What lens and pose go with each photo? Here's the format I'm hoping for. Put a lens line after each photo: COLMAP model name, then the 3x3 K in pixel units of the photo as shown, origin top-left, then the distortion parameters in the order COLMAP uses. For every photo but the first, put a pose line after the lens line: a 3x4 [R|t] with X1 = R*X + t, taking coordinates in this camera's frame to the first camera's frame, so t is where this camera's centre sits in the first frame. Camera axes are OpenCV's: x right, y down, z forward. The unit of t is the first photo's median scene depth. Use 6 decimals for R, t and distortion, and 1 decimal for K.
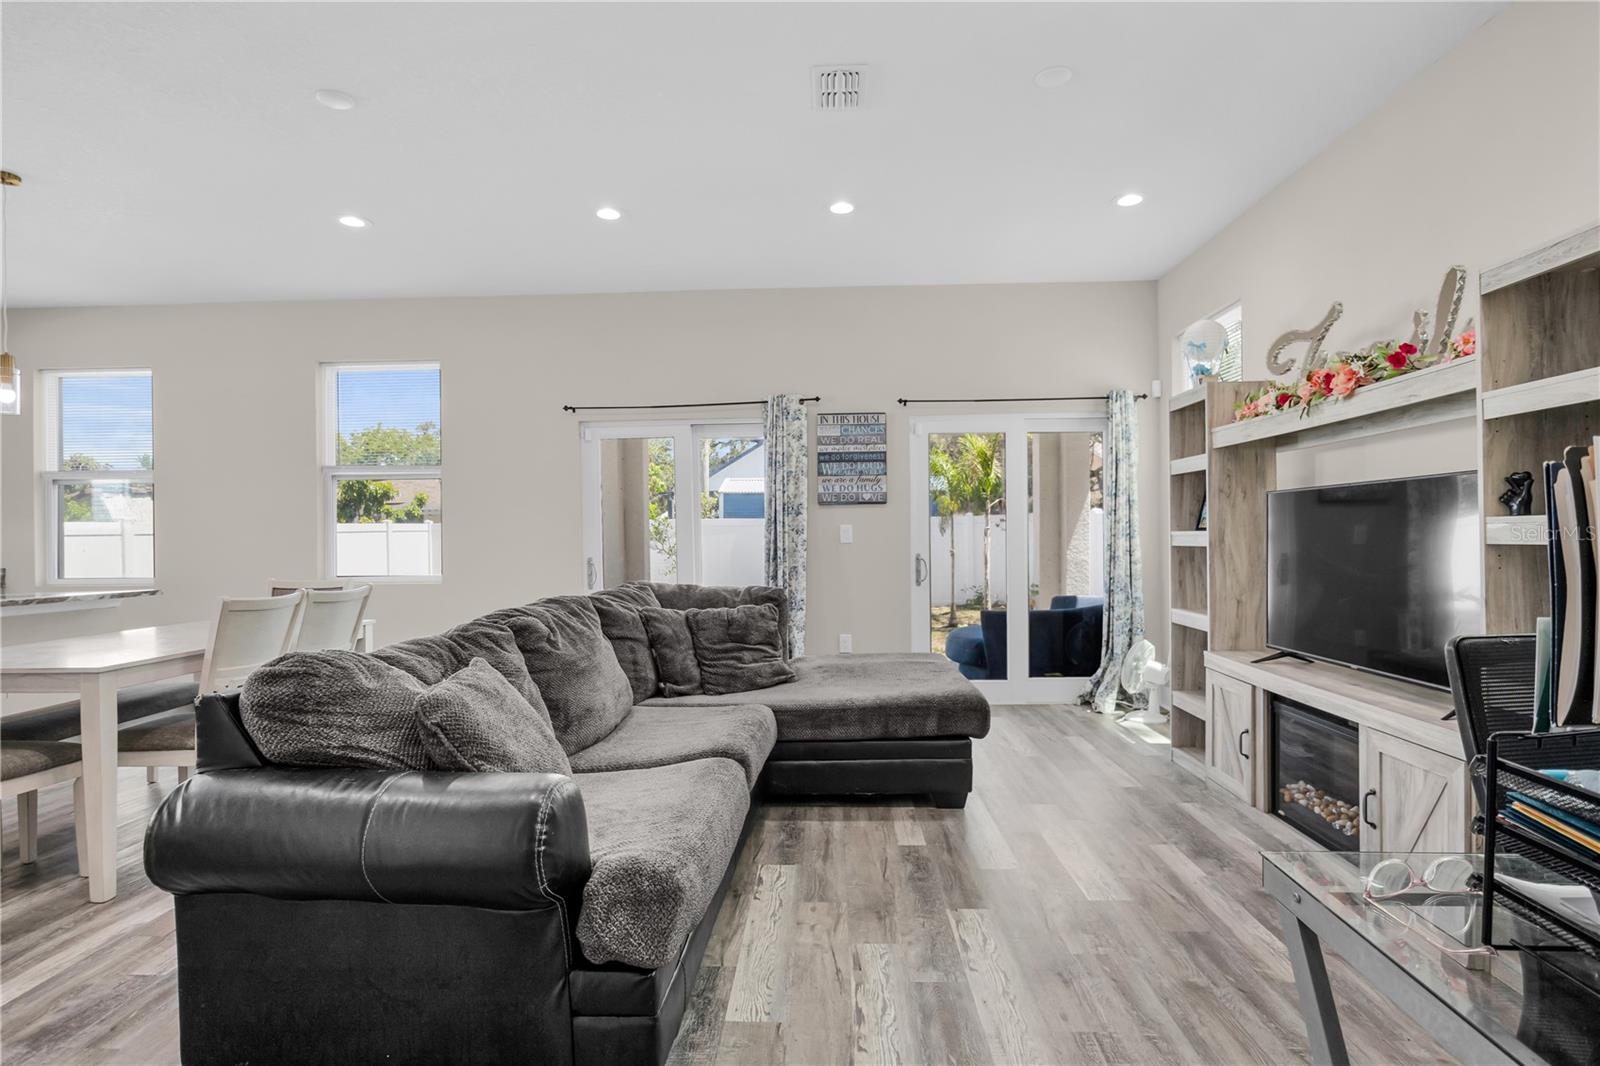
lens RADIAL K [[806.2, 0, 806.6], [0, 806.2, 536.9], [0, 0, 1]] dist [-0.000962, -0.002527]
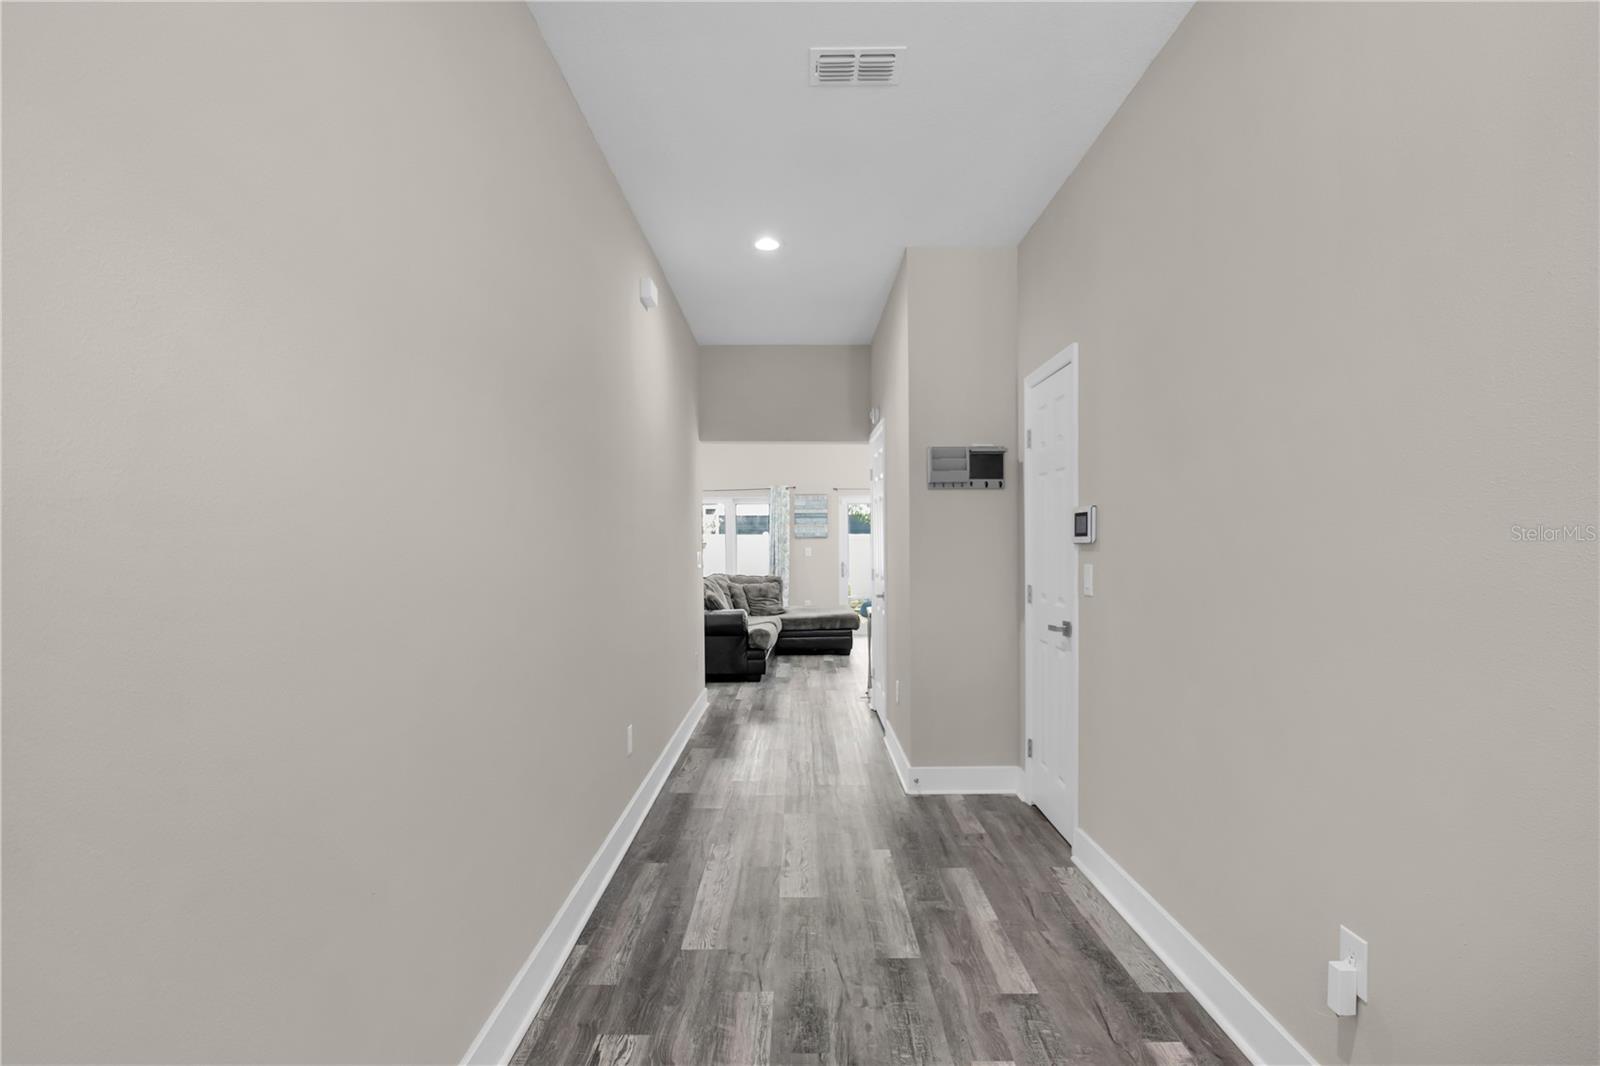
lens RADIAL K [[806.2, 0, 803.9], [0, 806.2, 553.4], [0, 0, 1]] dist [-0.000962, -0.002527]
pose [[0.998810, 0.015143, 0.046354, -0.076962], [-0.015458, 0.999860, 0.006450, -0.021195], [-0.046250, -0.007158, 0.998904, -1.447505]]
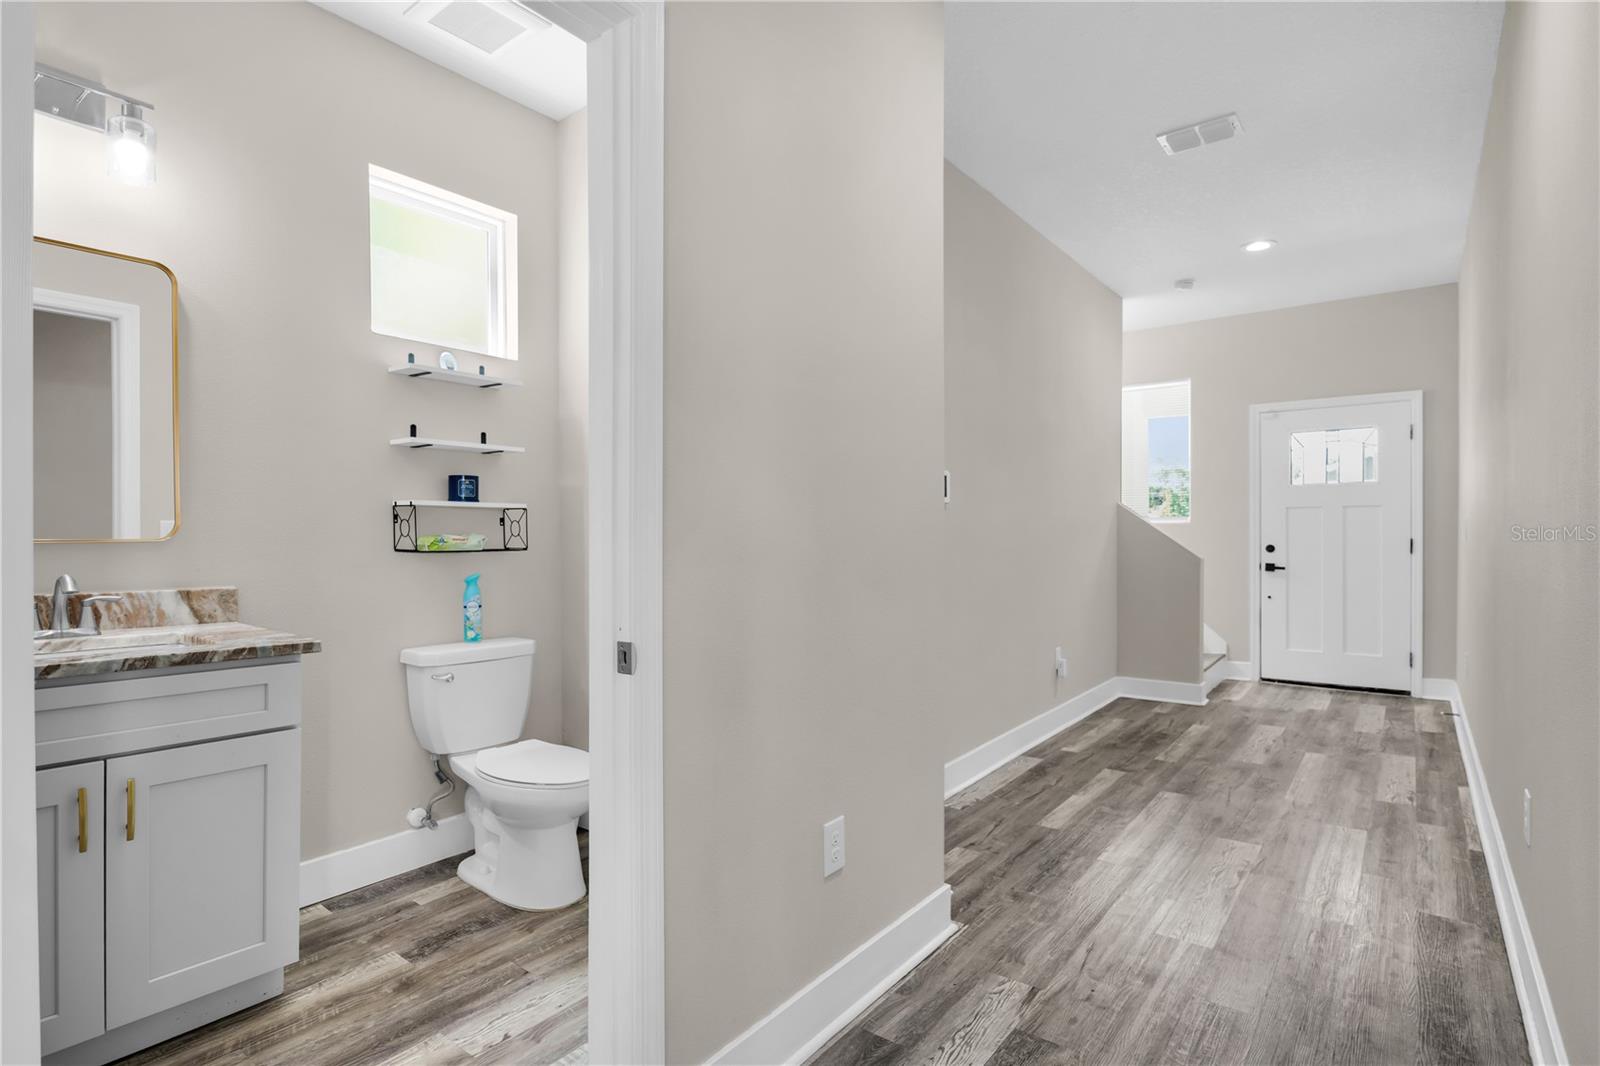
lens RADIAL K [[806.2, 0, 802.1], [0, 806.2, 540.1], [0, 0, 1]] dist [-0.000962, -0.002527]
pose [[-0.820281, 0.022851, 0.571505, -0.255556], [0.027441, 0.999623, -0.000583, 0.051067], [-0.571303, 0.015205, -0.820599, 2.810181]]
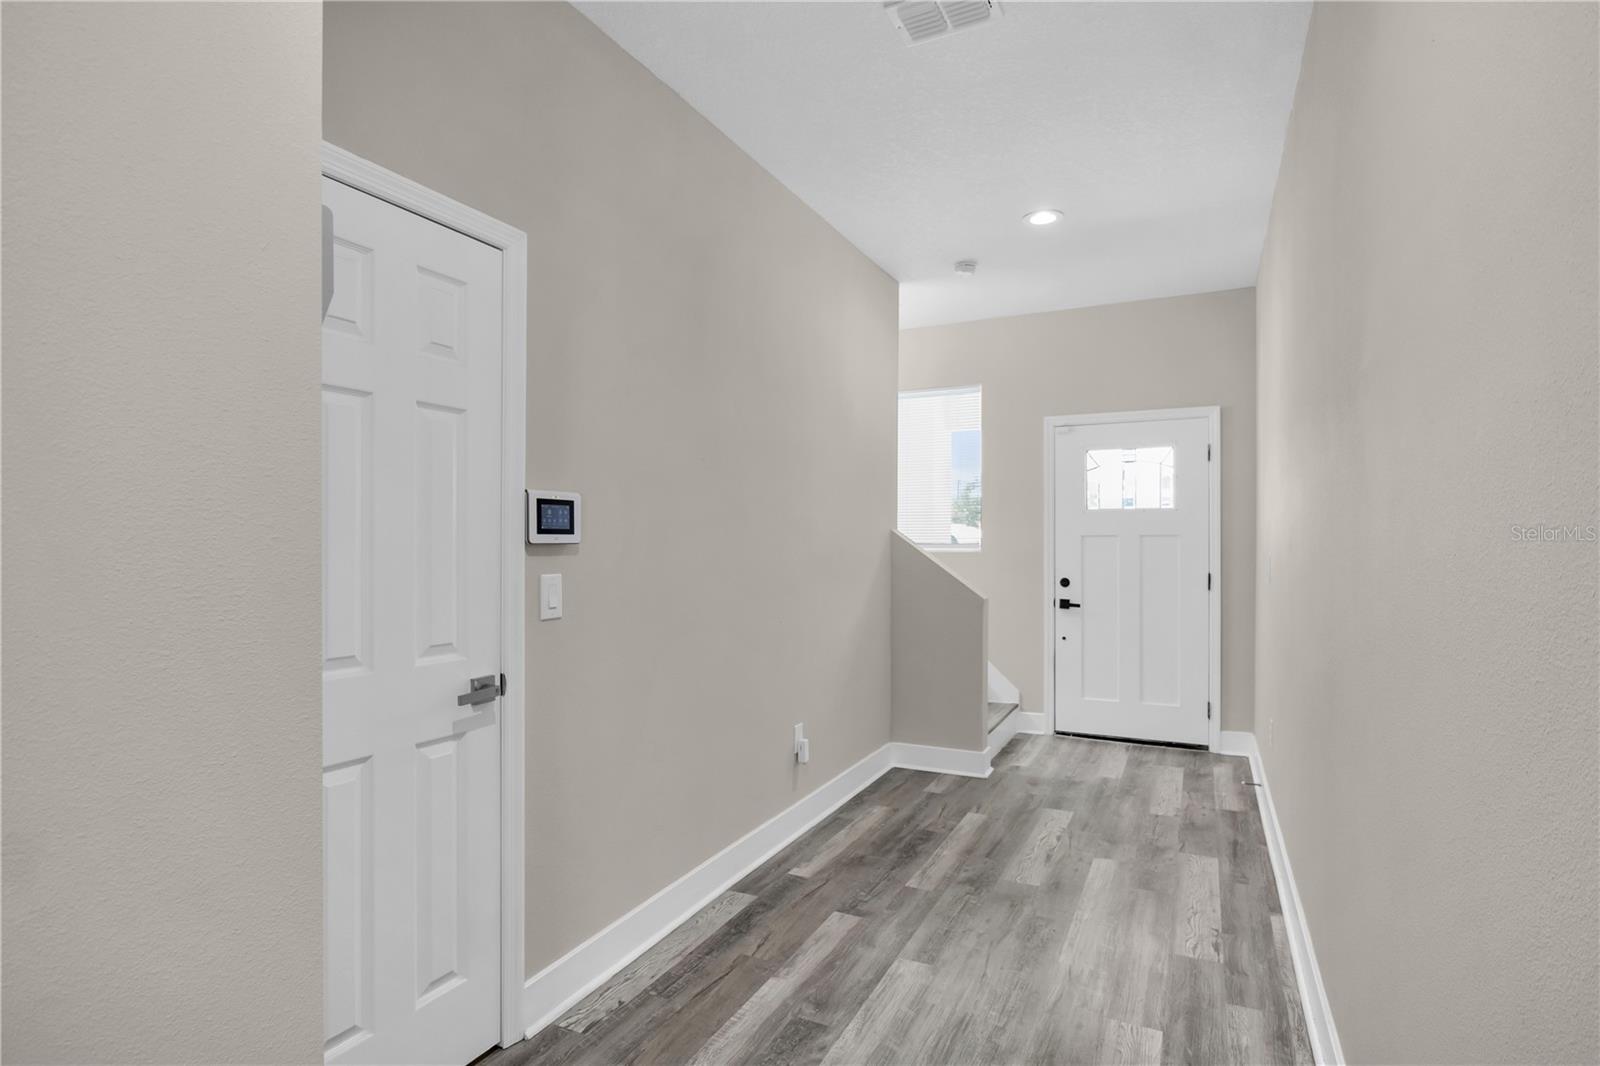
lens RADIAL K [[806.2, 0, 808.8], [0, 806.2, 541.2], [0, 0, 1]] dist [-0.000962, -0.002527]
pose [[-0.915442, 0.024016, 0.401732, -0.267001], [0.023793, 0.999702, -0.005547, -0.031821], [-0.401745, 0.004481, -0.915741, 1.830124]]
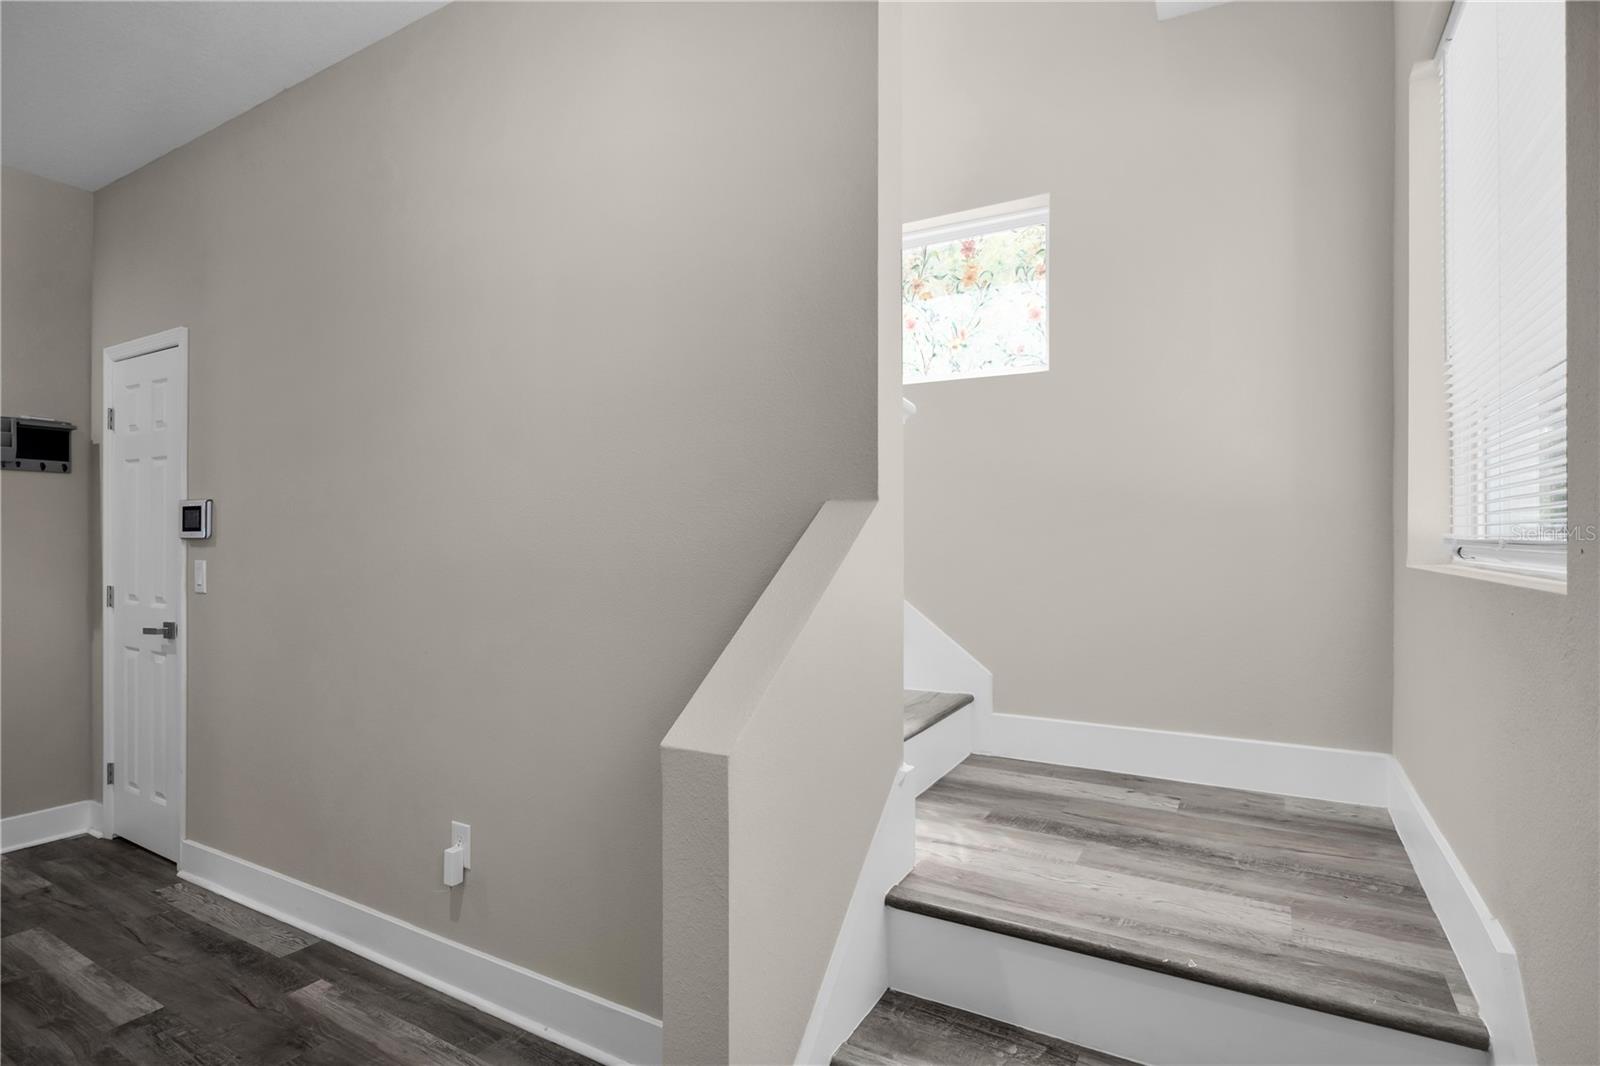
lens RADIAL K [[806.2, 0, 798.0], [0, 806.2, 537.2], [0, 0, 1]] dist [-0.000962, -0.002527]
pose [[0.472726, 0.021042, 0.880958, -0.315345], [-0.006274, 0.999770, -0.020513, -0.016487], [-0.881187, 0.004170, 0.472749, -1.665366]]
